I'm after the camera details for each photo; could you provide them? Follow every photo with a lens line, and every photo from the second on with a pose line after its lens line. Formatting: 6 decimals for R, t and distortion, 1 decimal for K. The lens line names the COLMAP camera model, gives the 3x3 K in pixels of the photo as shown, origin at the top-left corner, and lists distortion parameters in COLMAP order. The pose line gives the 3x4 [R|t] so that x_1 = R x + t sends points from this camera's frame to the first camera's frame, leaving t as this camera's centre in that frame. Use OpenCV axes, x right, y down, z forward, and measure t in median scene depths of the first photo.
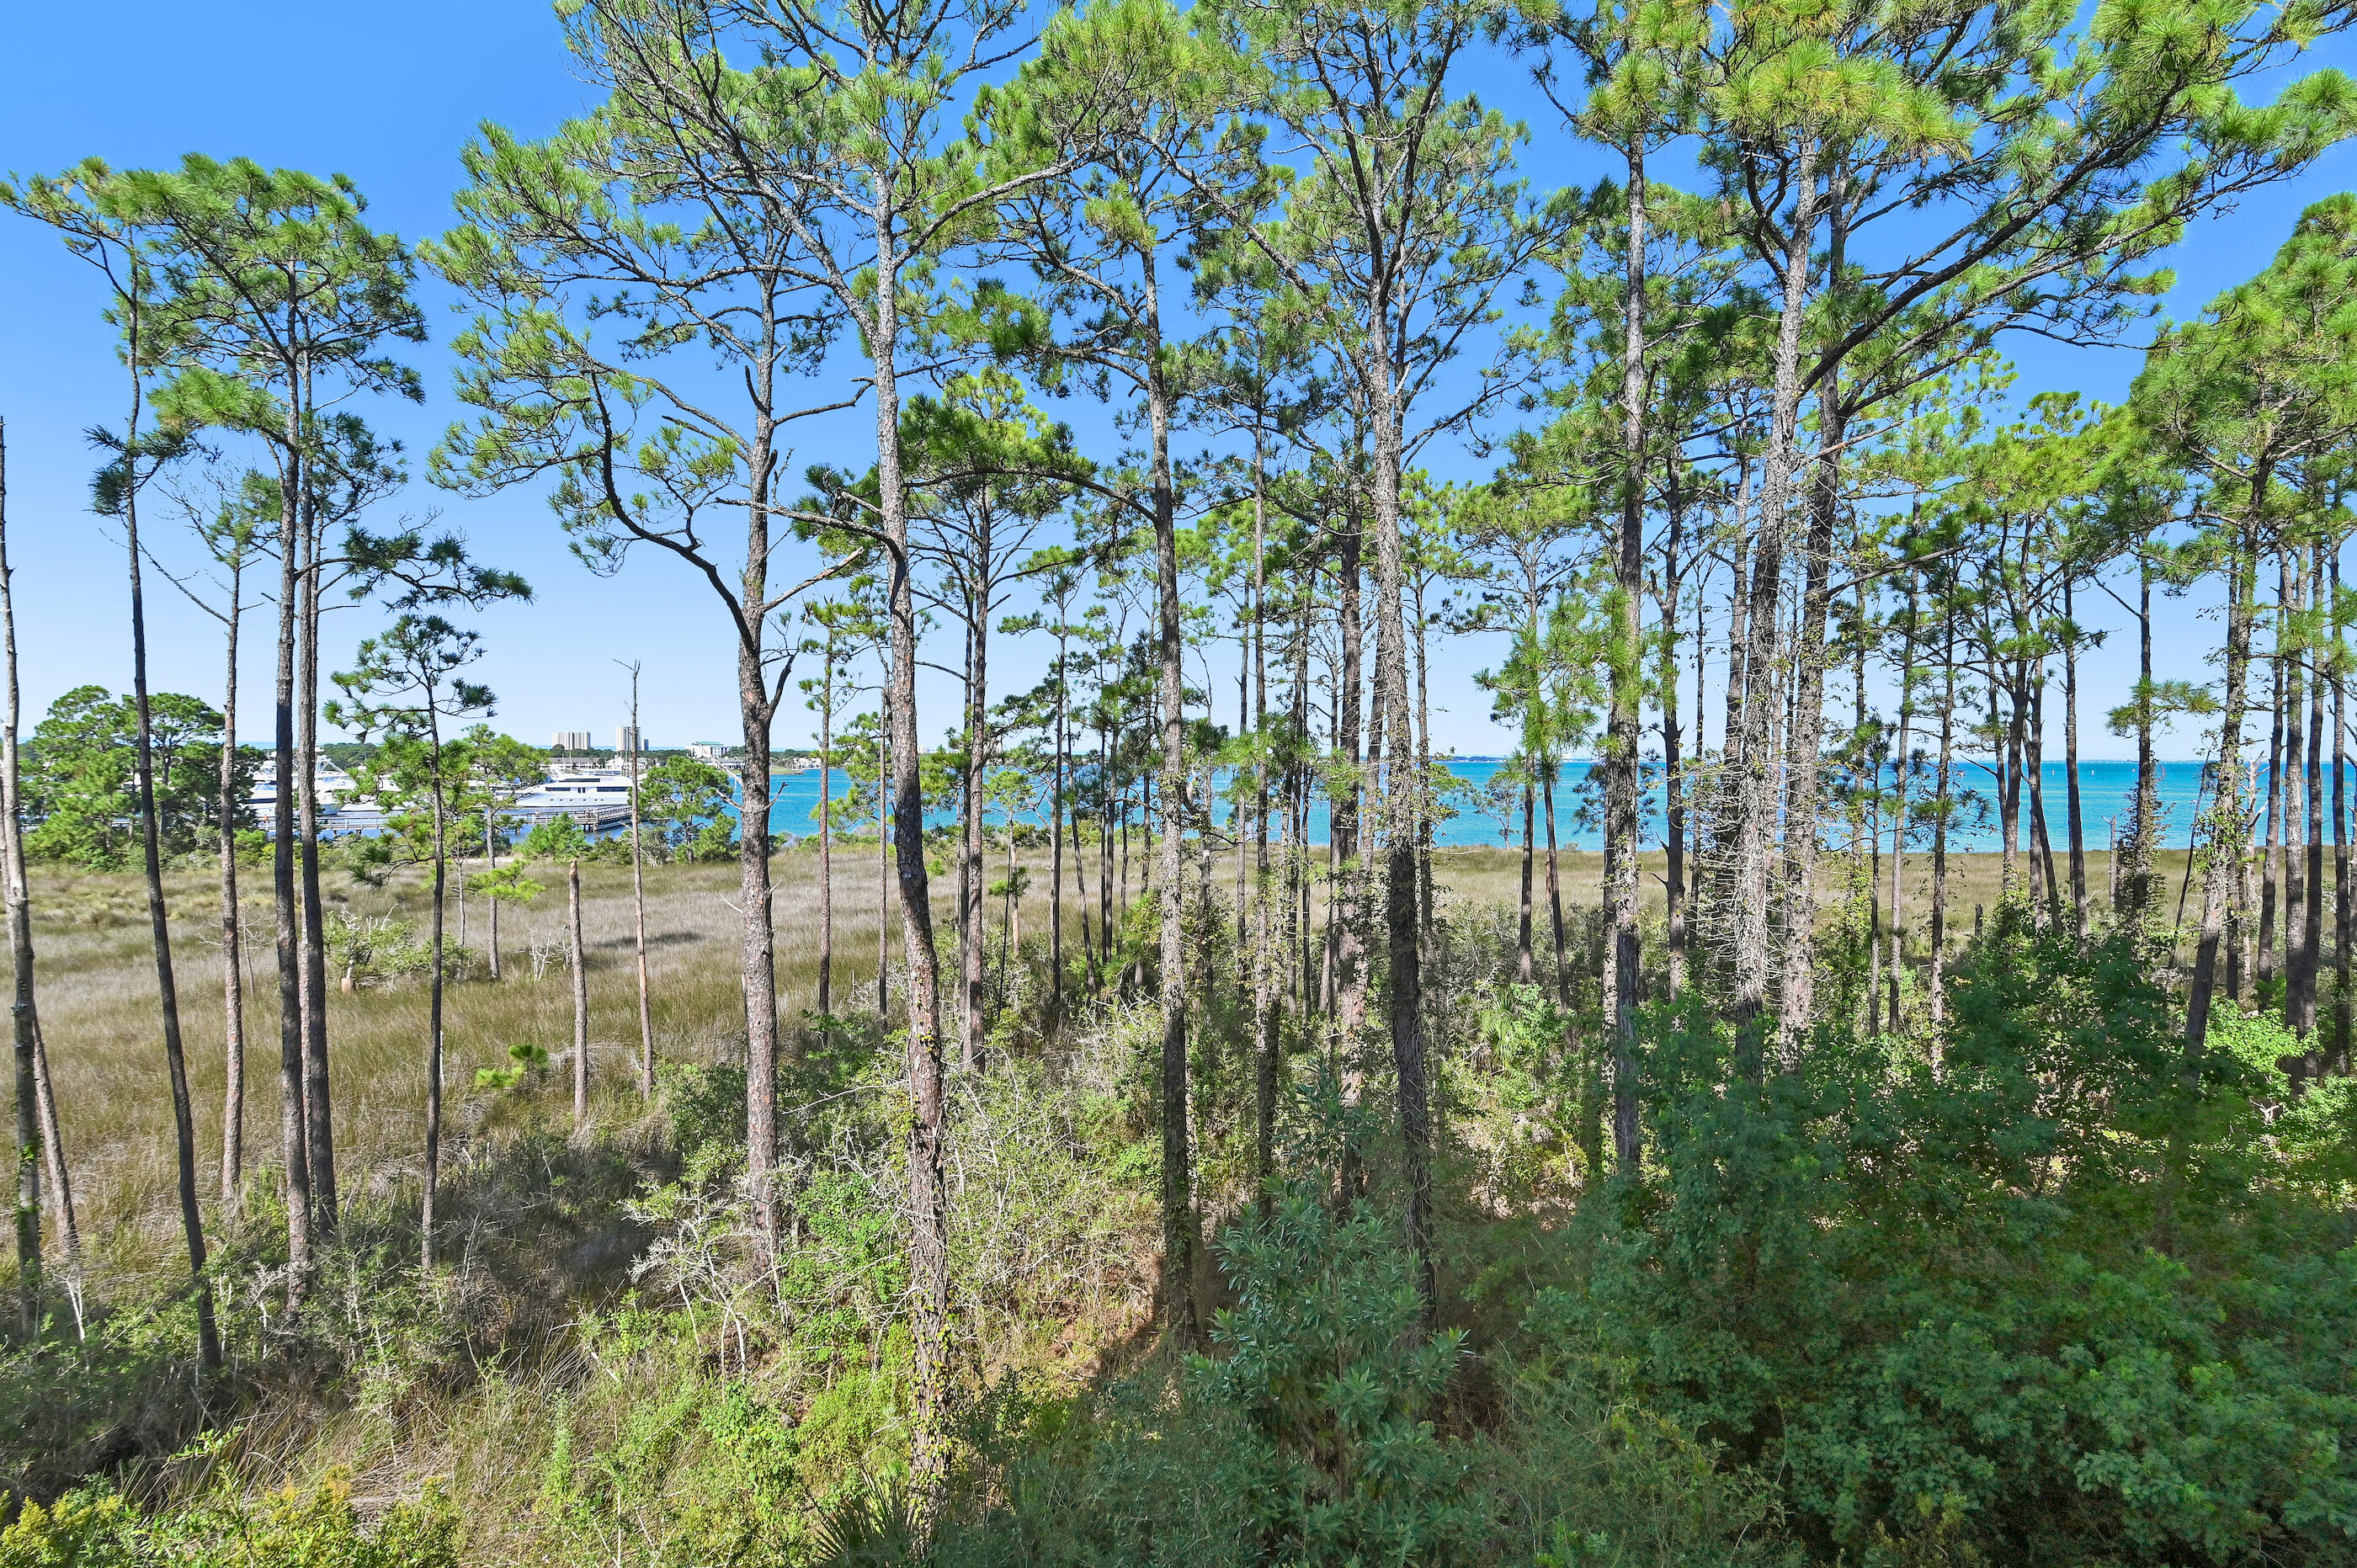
lens RADIAL K [[1201.1, 0, 1178.0], [0, 1201.1, 784.7], [0, 0, 1]] dist [-0.013249, -0.000609]
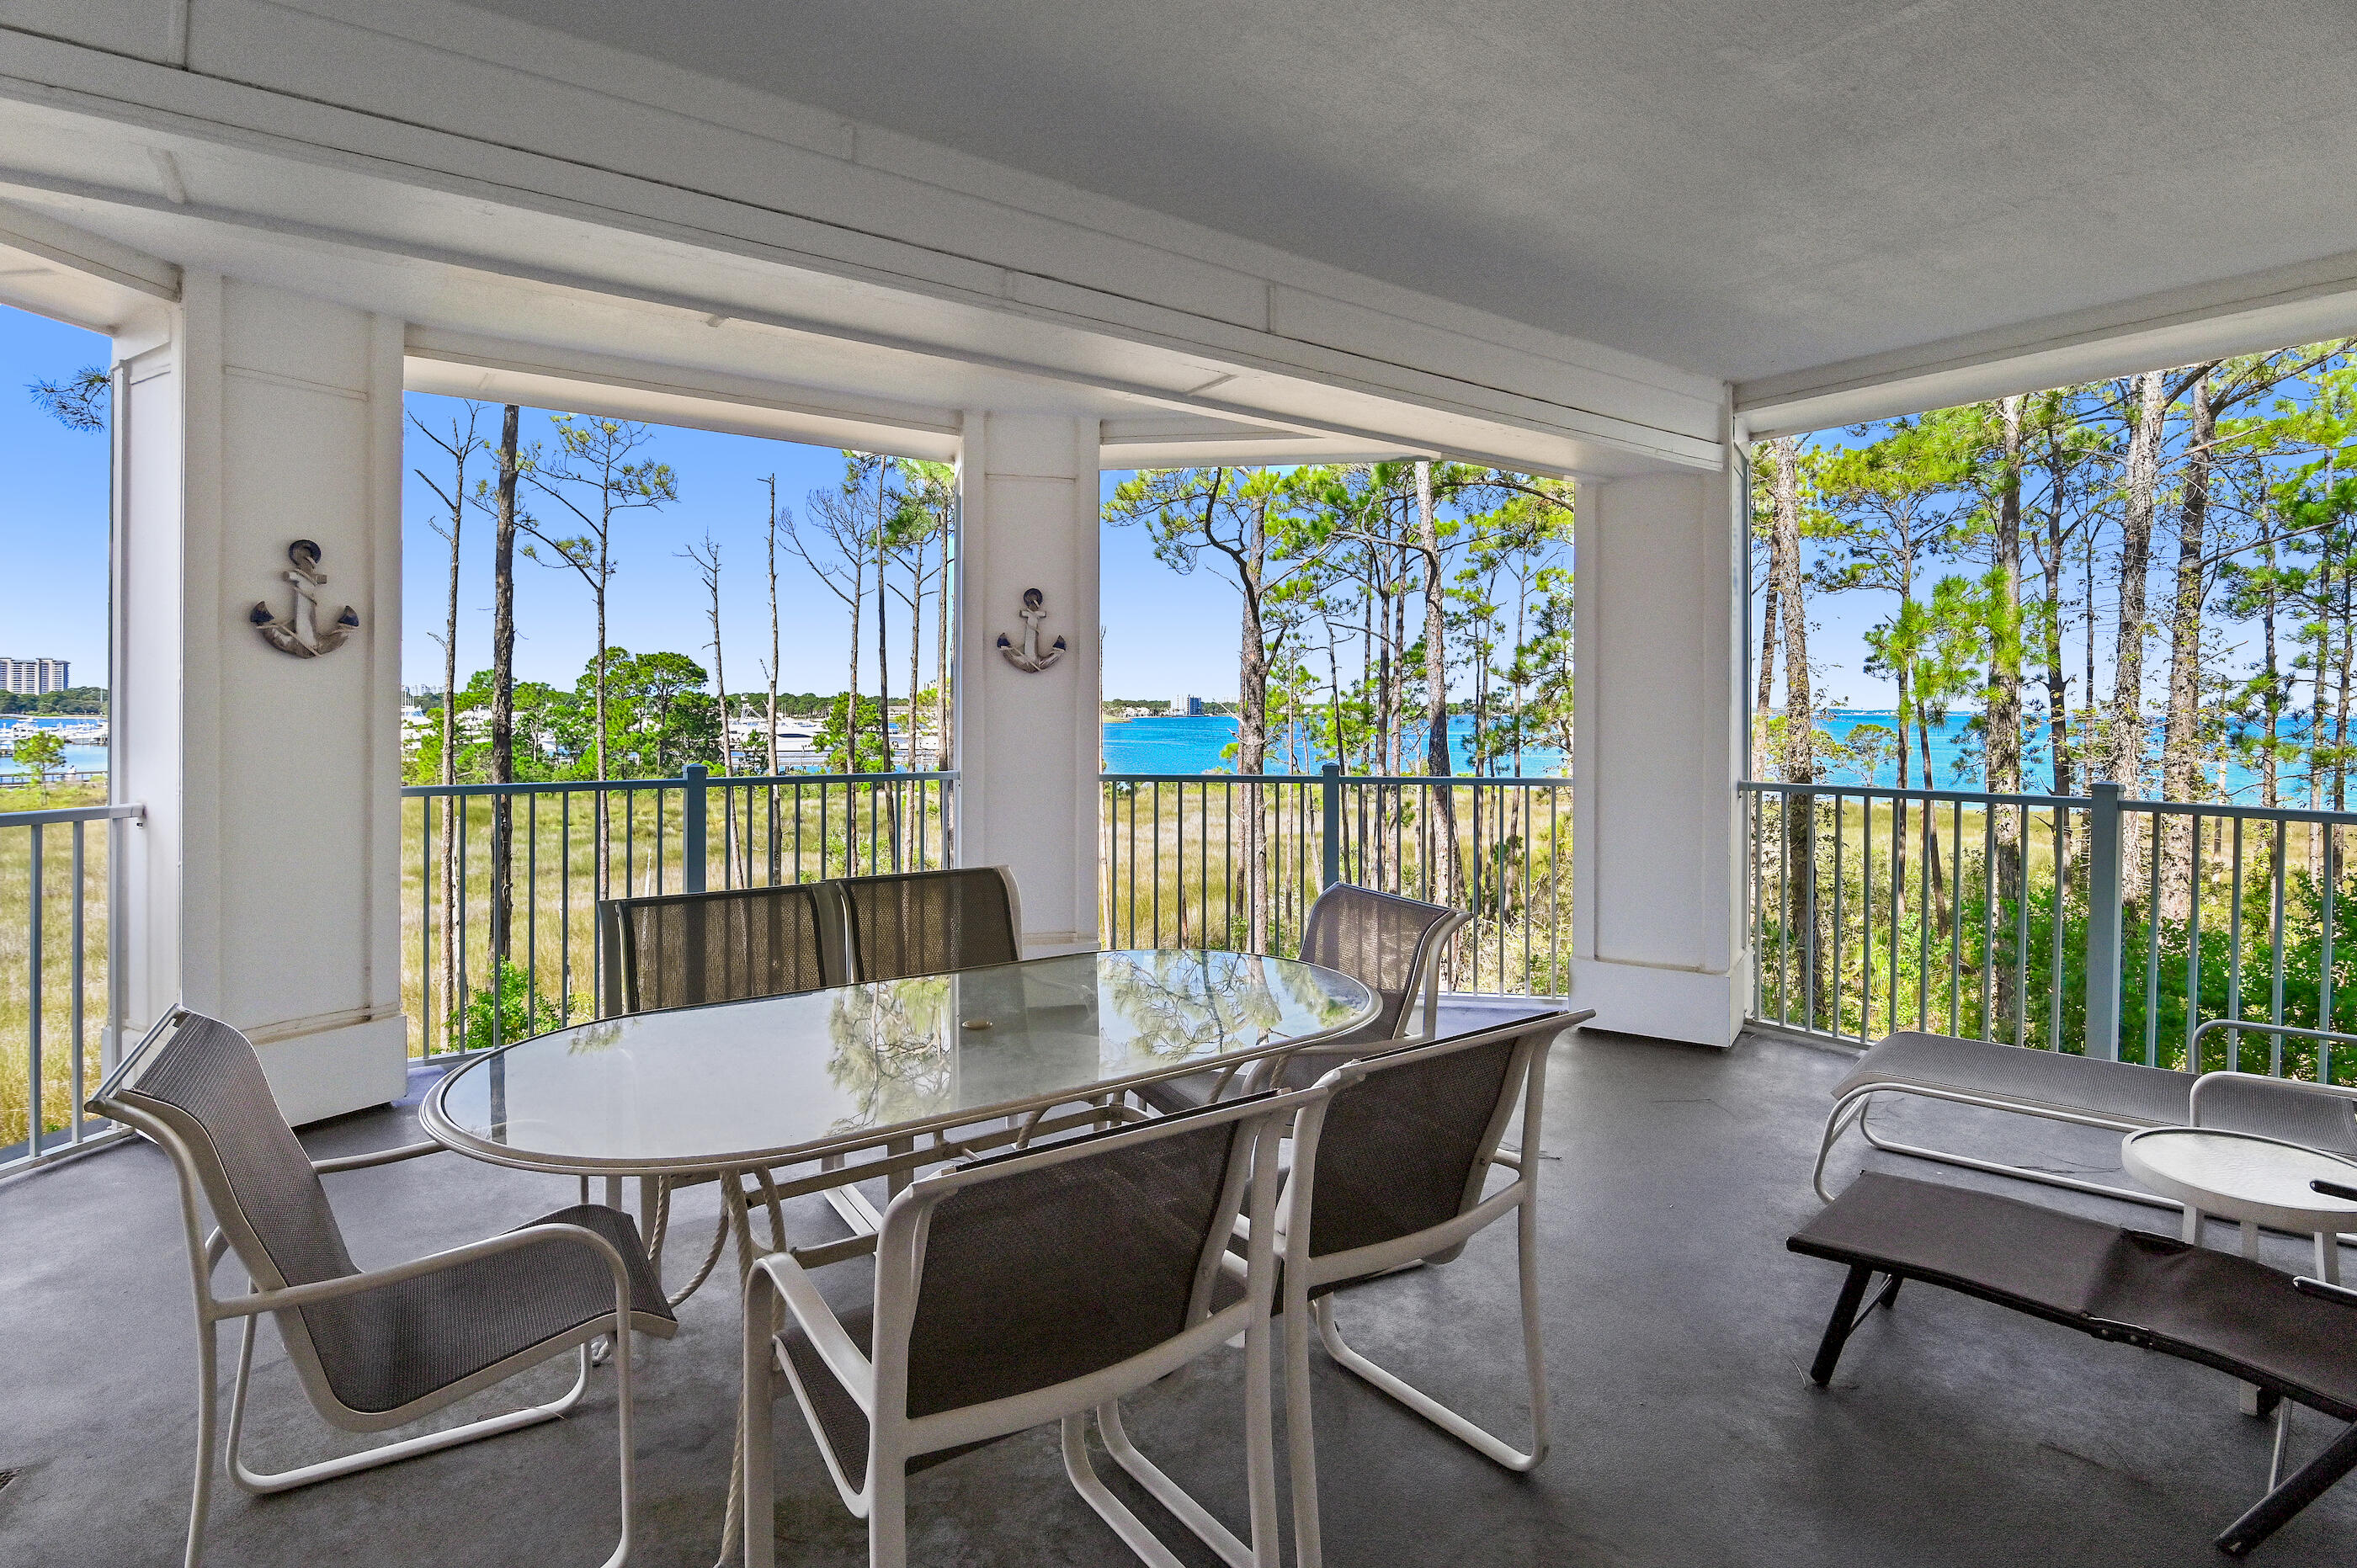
lens RADIAL K [[1187.5, 0, 1181.8], [0, 1187.5, 708.2], [0, 0, 1]] dist [-0.019971, 0.000027]
pose [[0.967297, 0.004126, -0.253614, -0.086989], [-0.009891, 0.999721, -0.021459, 0.009423], [0.253455, 0.023266, 0.967067, -0.240199]]
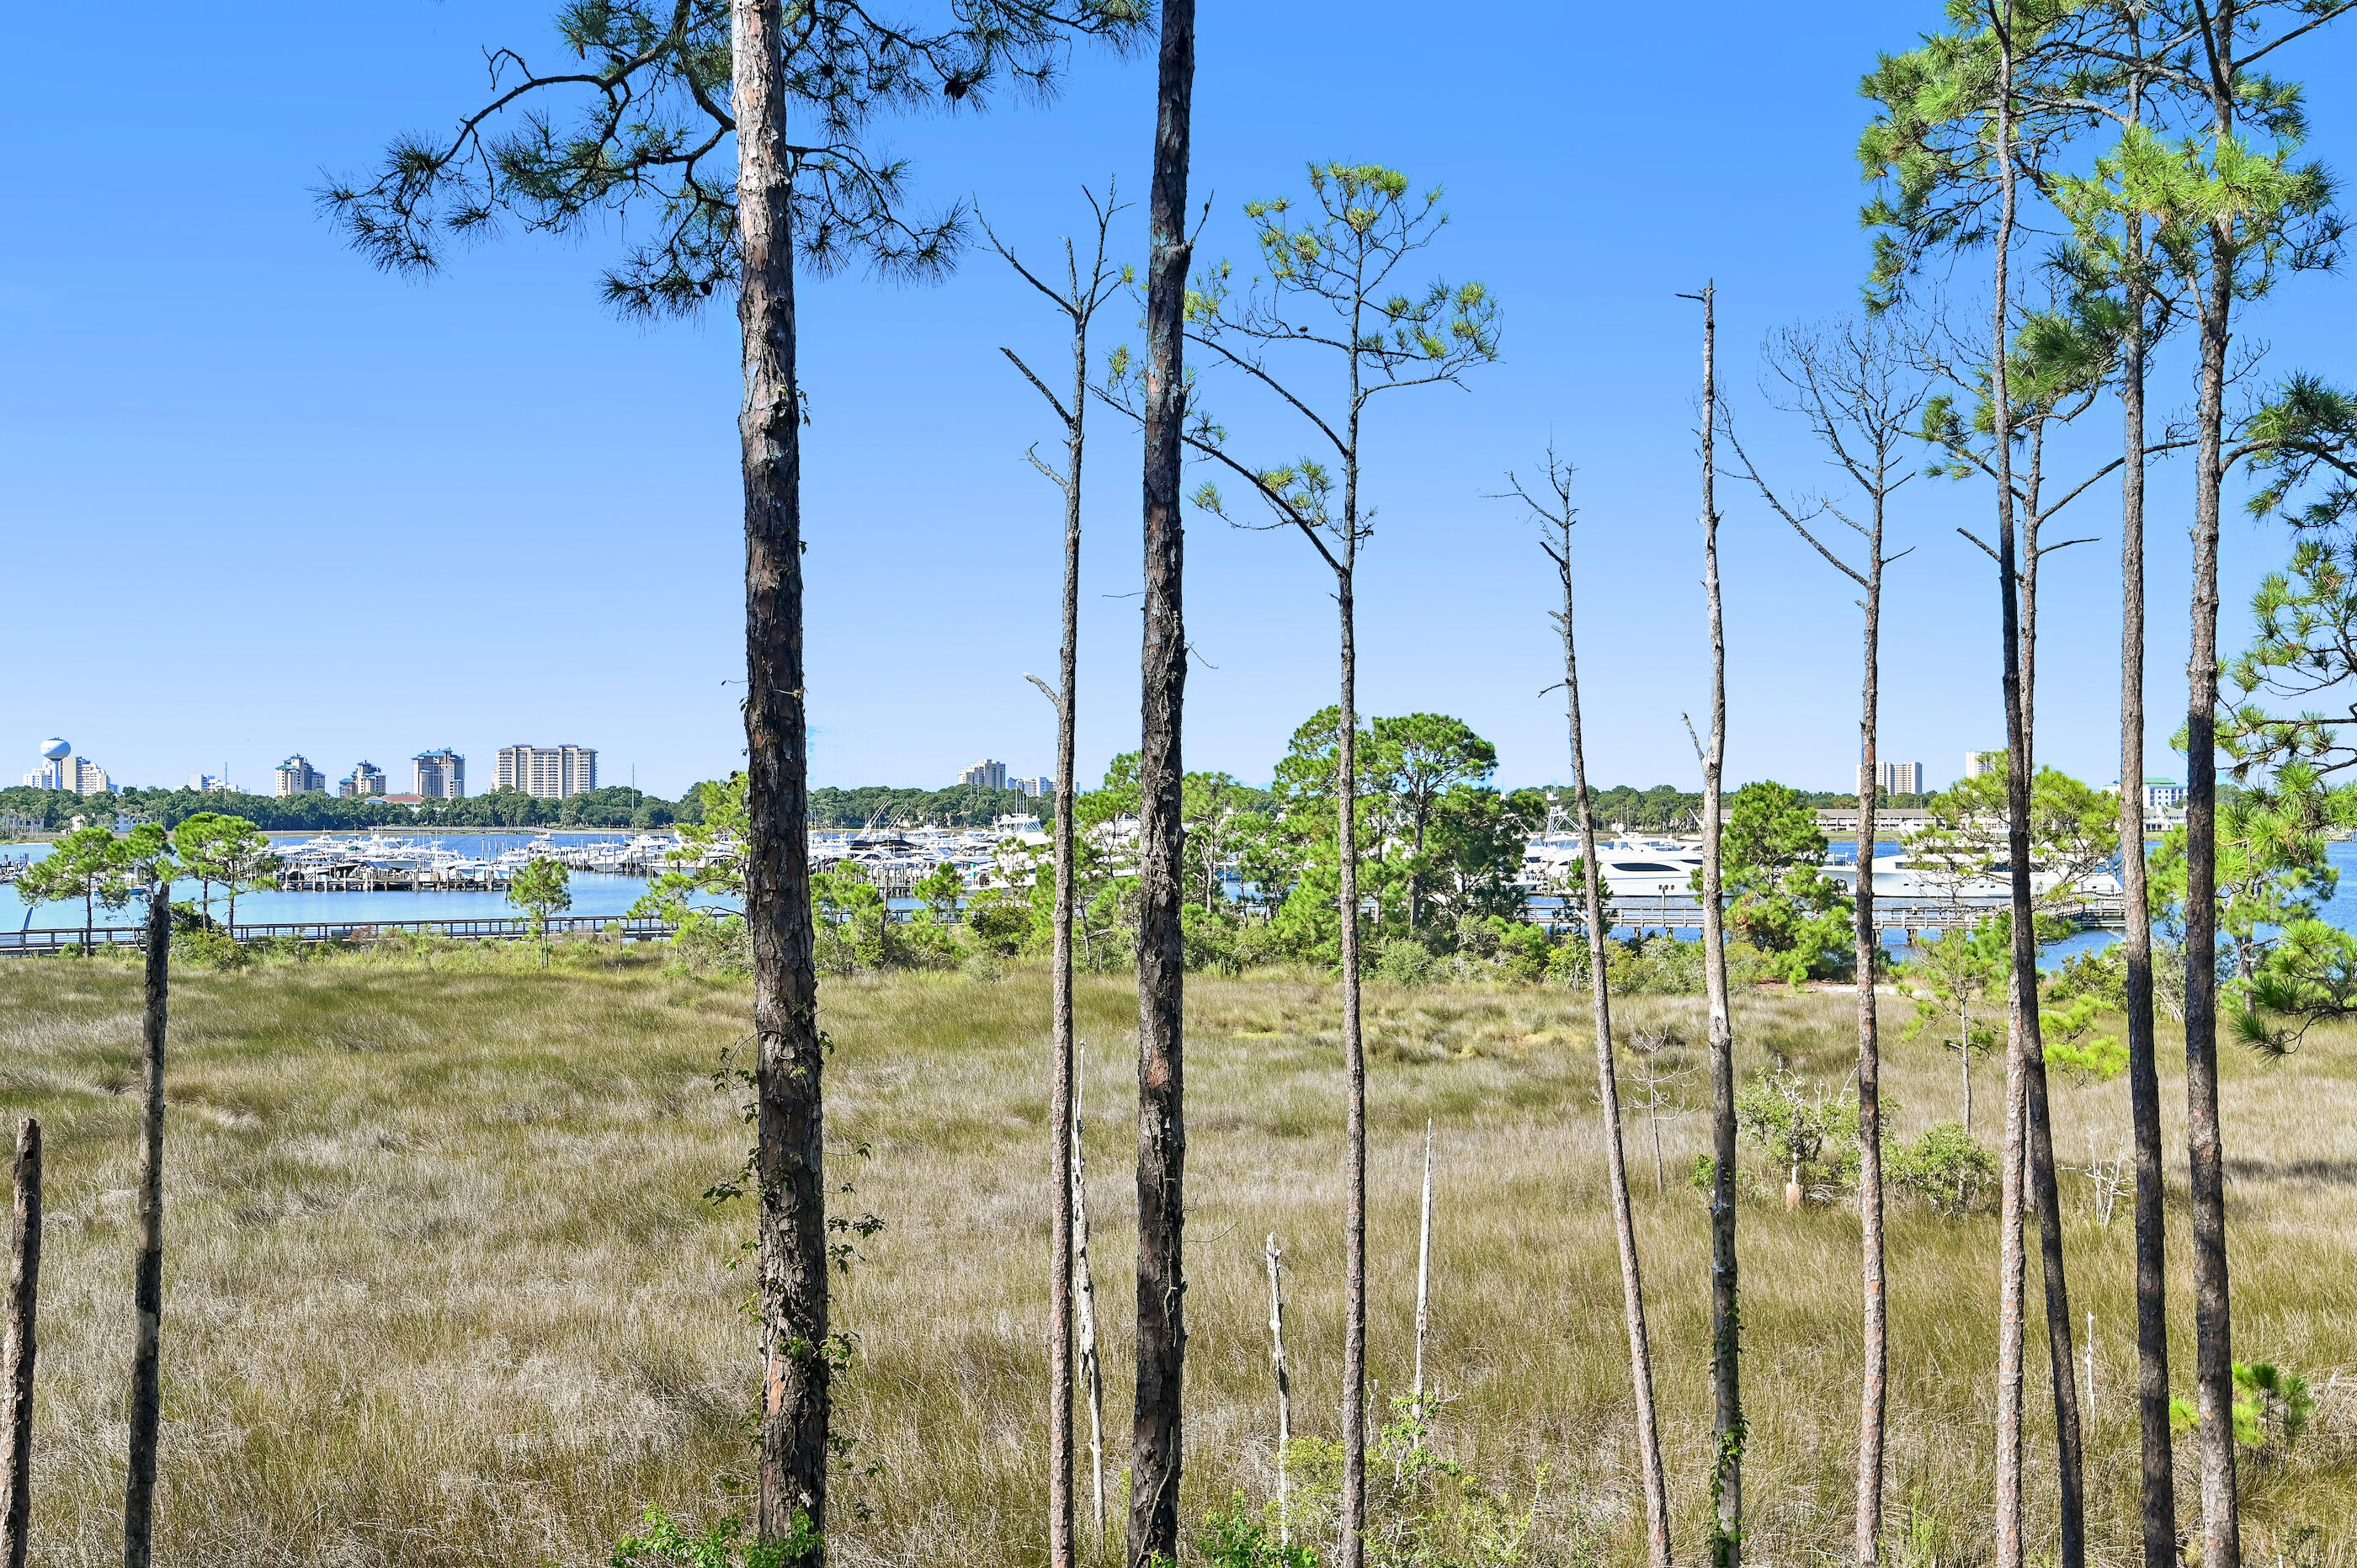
lens RADIAL K [[2286.0, 0, 1184.3], [0, 2286.0, 786.5], [0, 0, 1]] dist [0.039850, -0.008068]
pose [[0.719839, -0.007520, -0.694101, -0.260029], [-0.015348, 0.999524, -0.026747, 0.000934], [0.693972, 0.029907, 0.719381, -0.066520]]
